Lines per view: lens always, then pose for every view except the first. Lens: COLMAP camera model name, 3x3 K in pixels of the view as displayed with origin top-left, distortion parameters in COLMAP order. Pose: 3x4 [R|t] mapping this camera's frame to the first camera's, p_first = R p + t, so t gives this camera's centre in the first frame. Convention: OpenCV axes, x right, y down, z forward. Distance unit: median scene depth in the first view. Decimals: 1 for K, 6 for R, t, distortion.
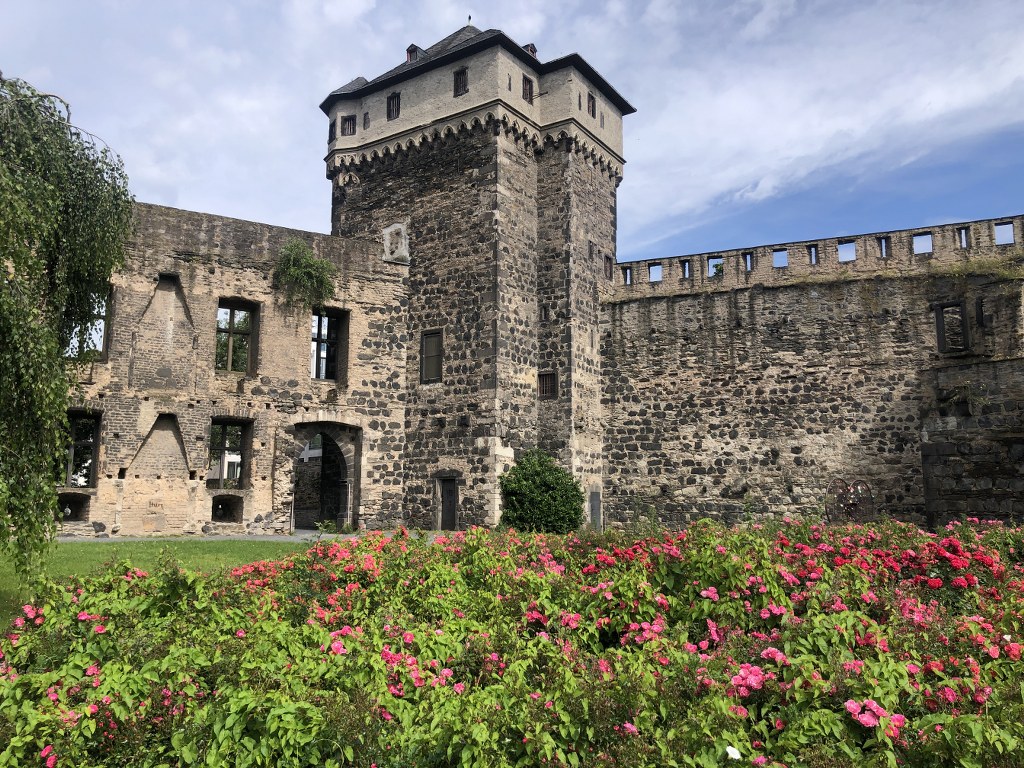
lens RADIAL K [[821.7, 0, 512.5], [0, 821.7, 379.0], [0, 0, 1]] dist [0.080165, -0.210370]
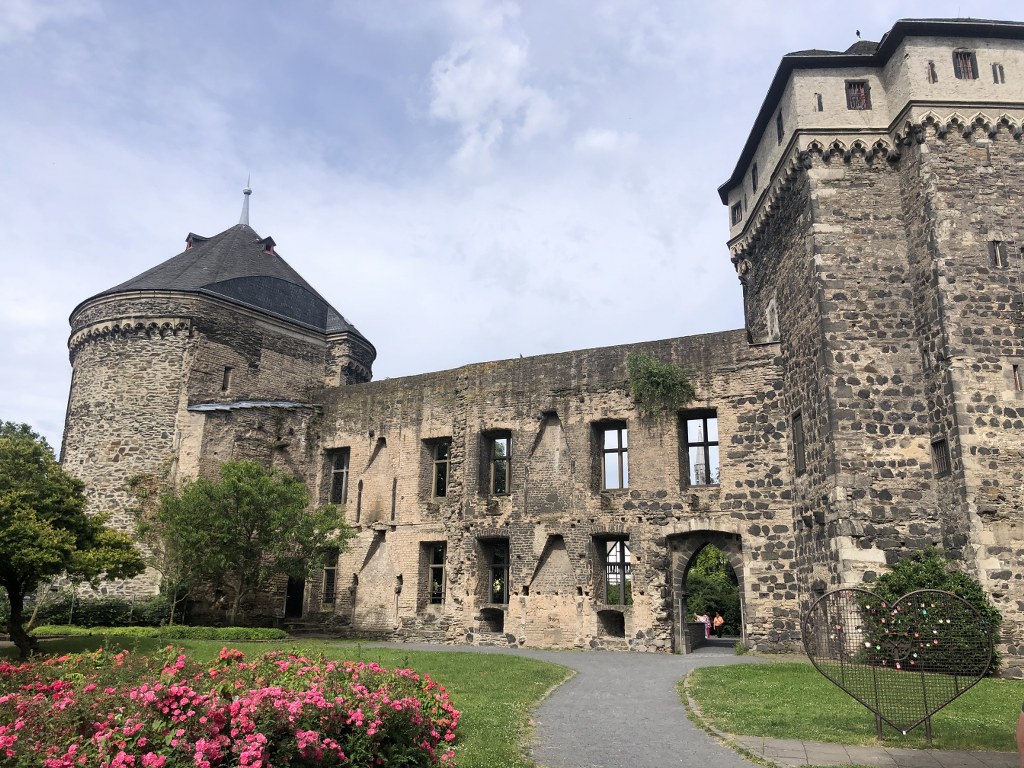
lens RADIAL K [[831.1, 0, 516.4], [0, 831.1, 375.3], [0, 0, 1]] dist [0.067469, -0.098486]
pose [[0.549852, -0.223189, -0.804891, 0.452562], [0.114755, 0.974687, -0.191878, 0.036929], [0.827342, 0.013140, 0.561545, 0.281908]]
